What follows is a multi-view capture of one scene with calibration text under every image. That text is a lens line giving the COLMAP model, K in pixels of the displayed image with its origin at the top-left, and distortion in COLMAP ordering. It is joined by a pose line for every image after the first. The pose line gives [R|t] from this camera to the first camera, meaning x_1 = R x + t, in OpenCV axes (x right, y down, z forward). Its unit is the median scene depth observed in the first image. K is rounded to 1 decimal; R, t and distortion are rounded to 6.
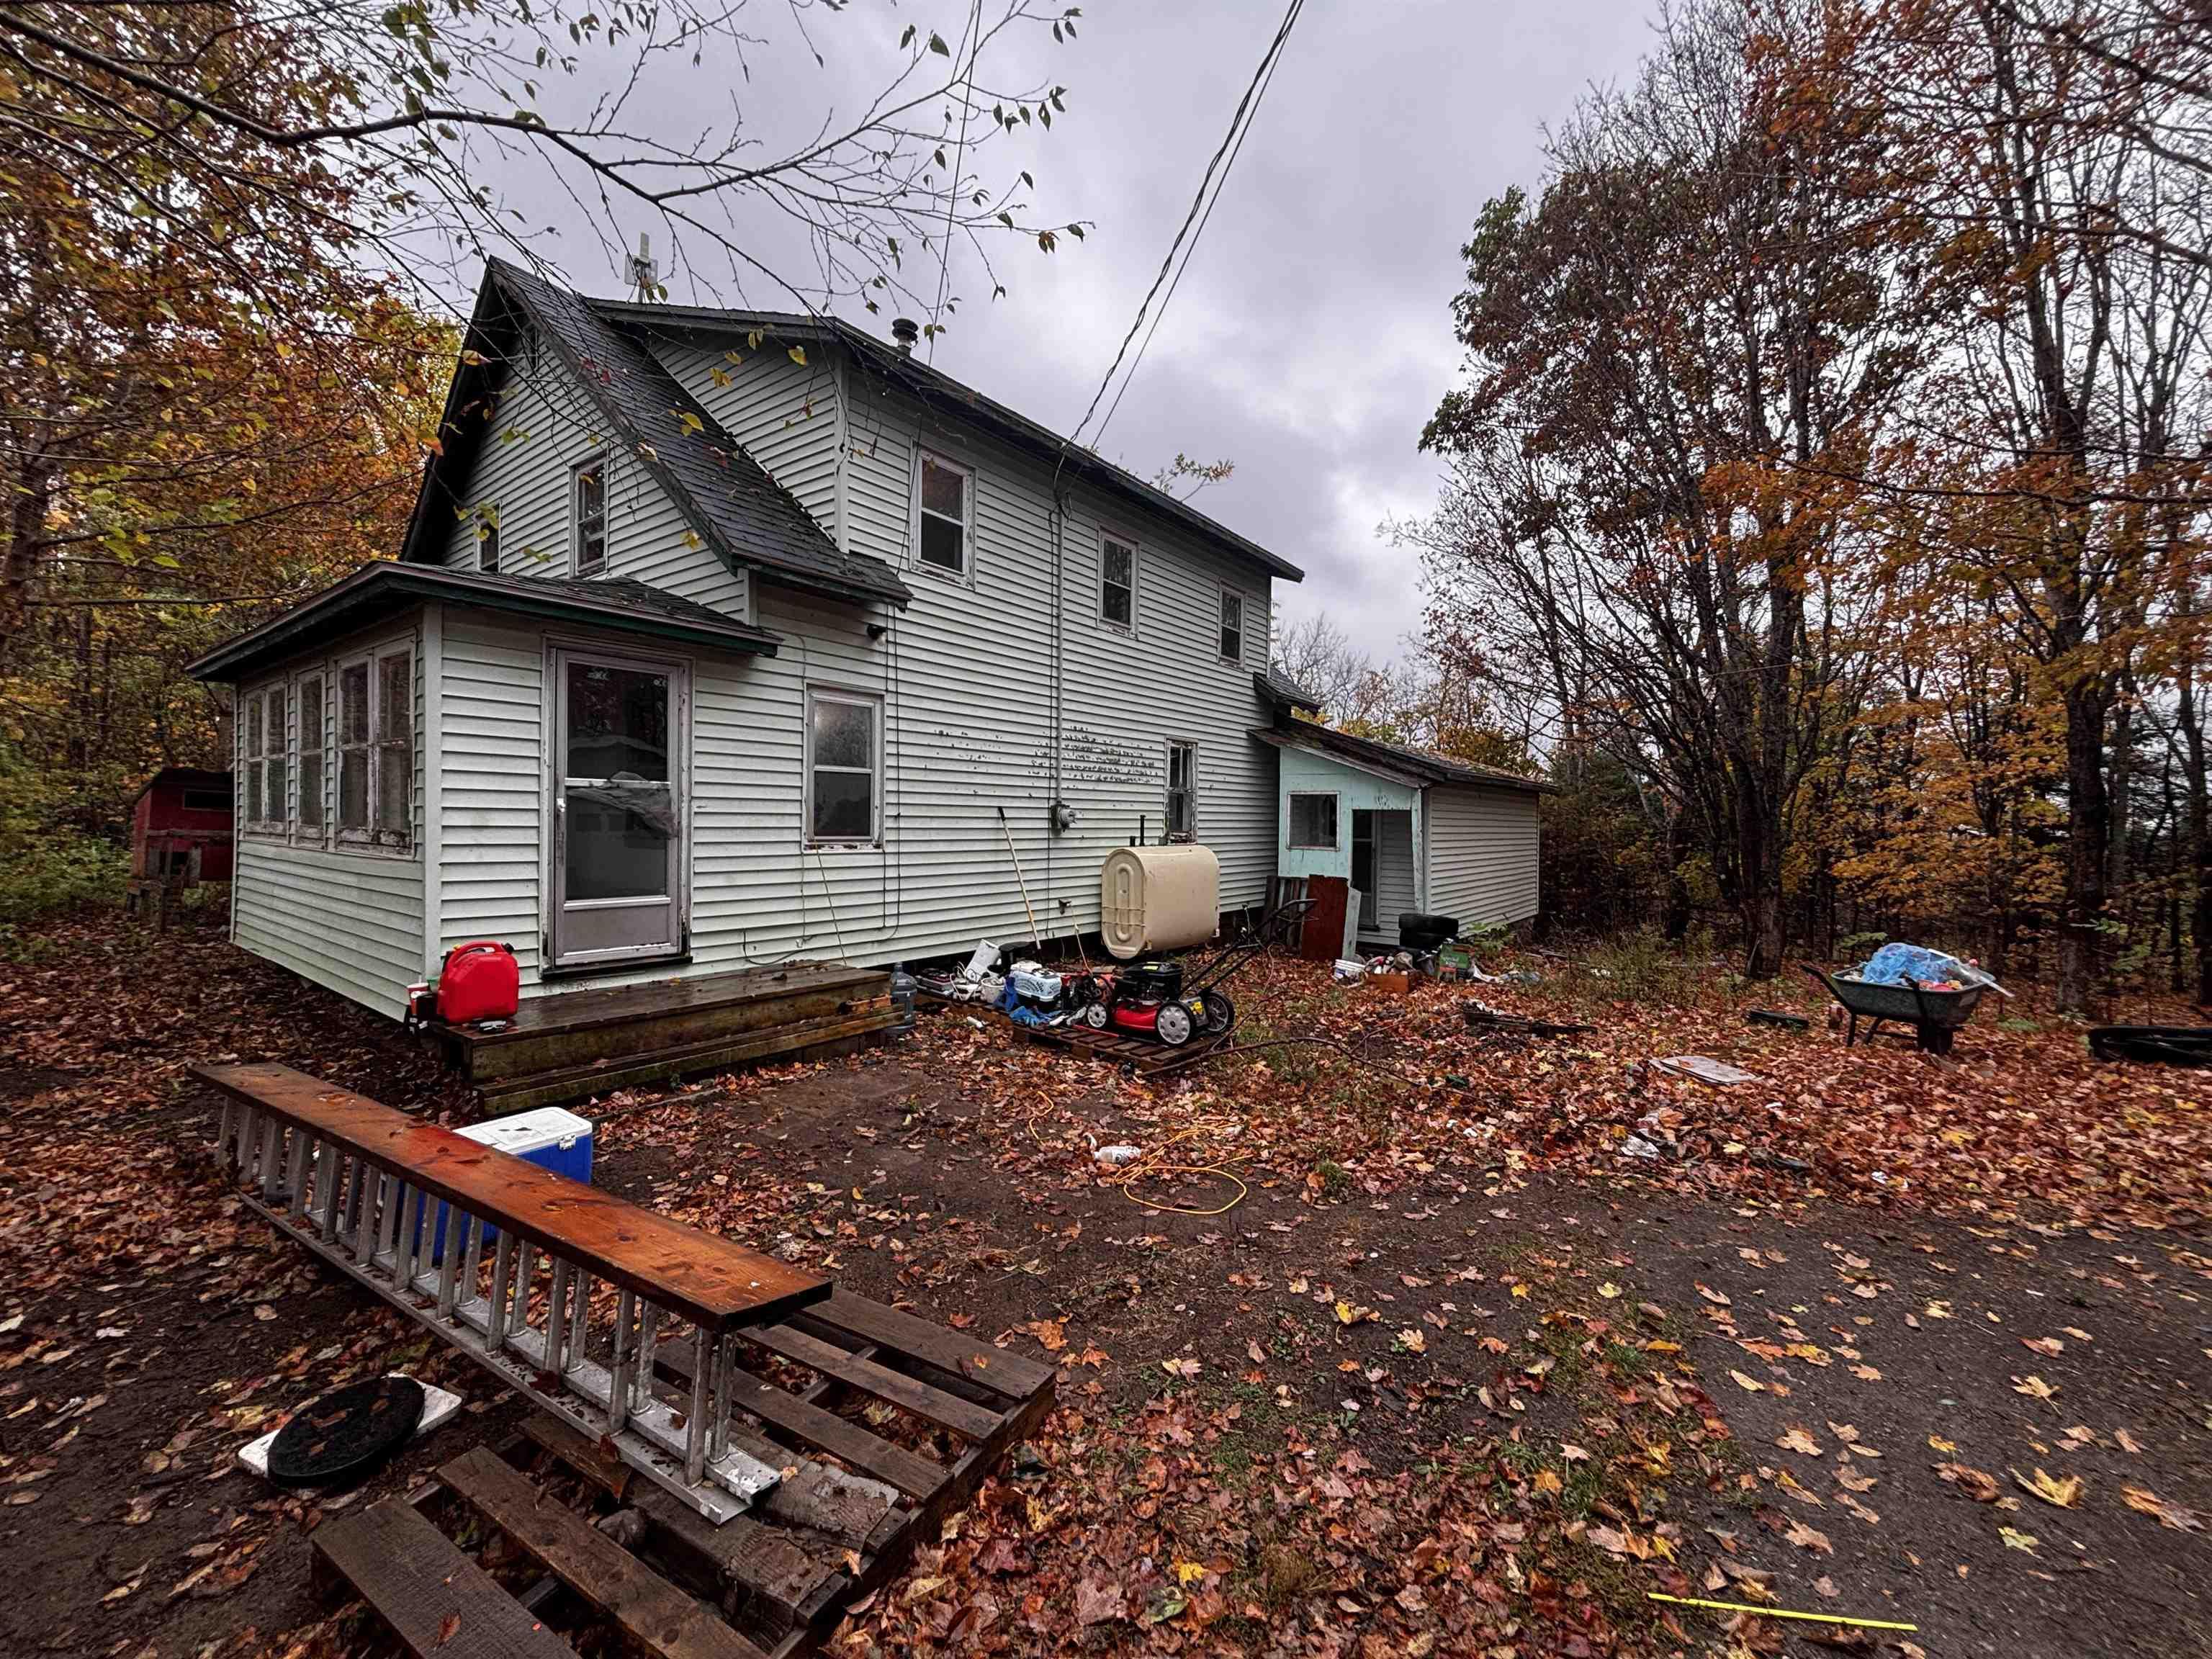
lens RADIAL K [[885.1, 0, 1115.4], [0, 885.1, 813.2], [0, 0, 1]] dist [-0.008175, 0.005987]
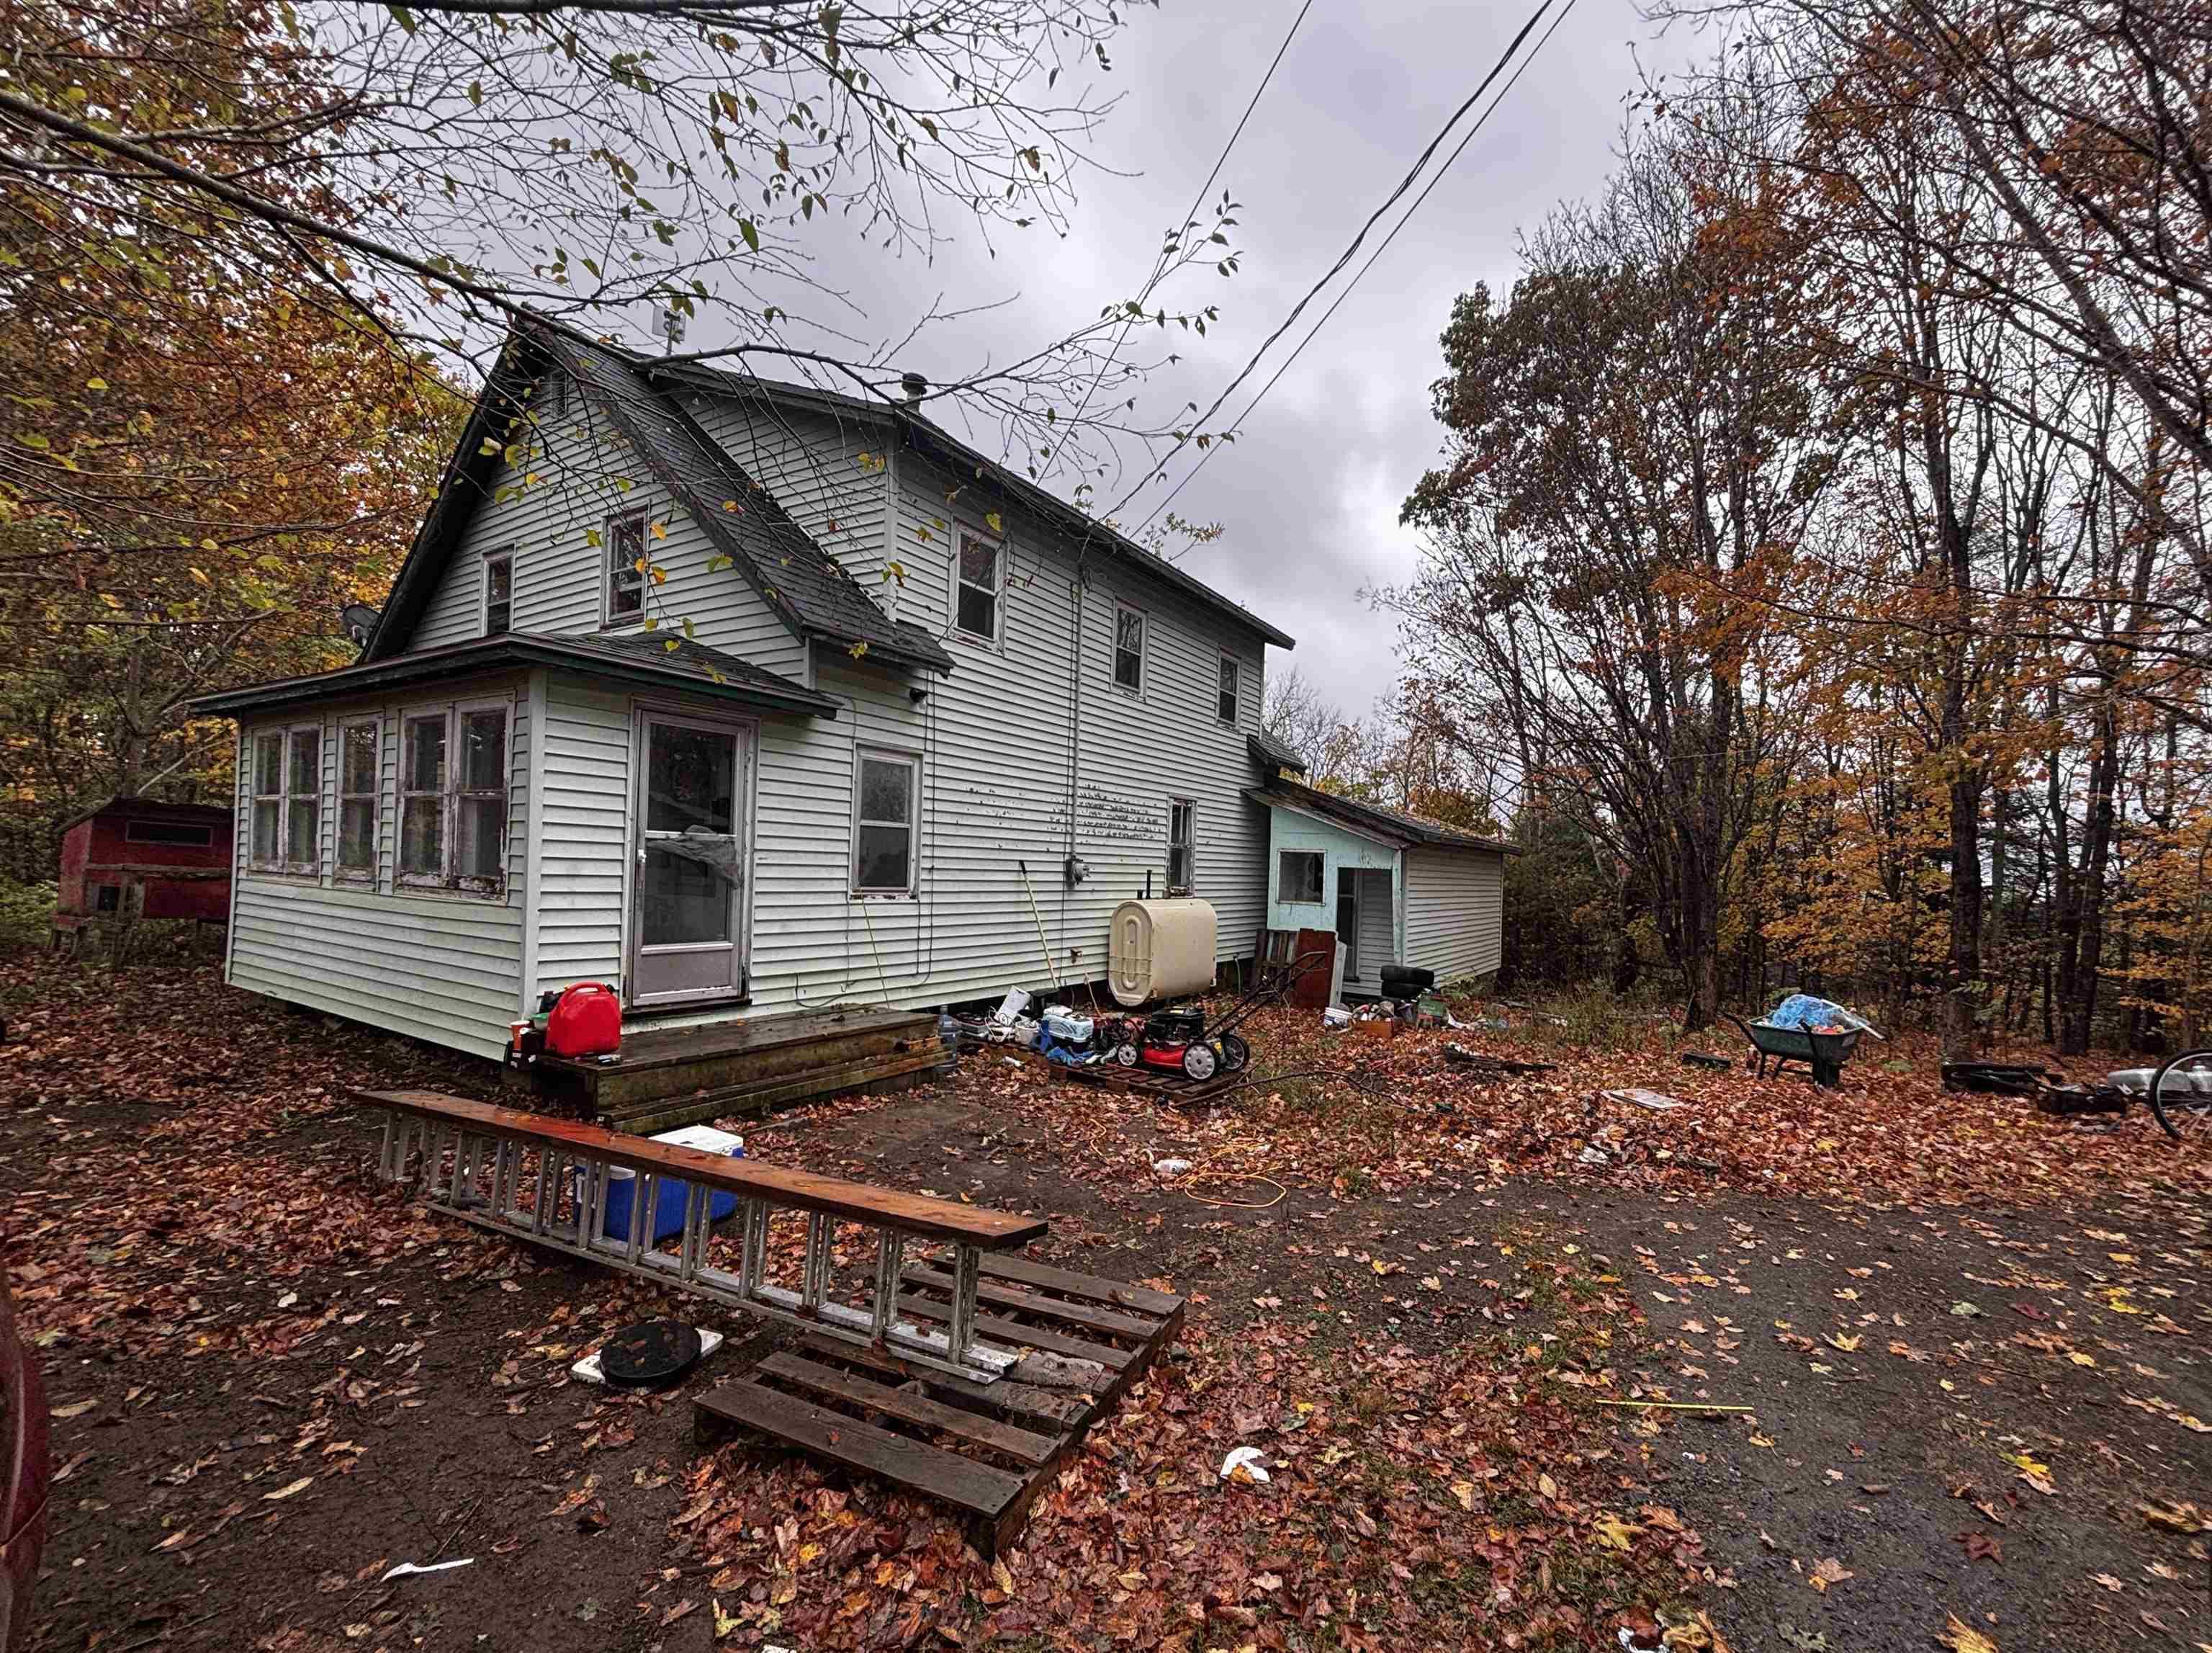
lens RADIAL K [[1052.3, 0, 1106.0], [0, 1052.3, 826.5], [0, 0, 1]] dist [0.004182, -0.000058]
pose [[0.994369, 0.023770, 0.103274, -0.175599], [-0.021966, 0.999586, -0.018566, -0.029060], [-0.103673, 0.016193, 0.994480, -0.287327]]
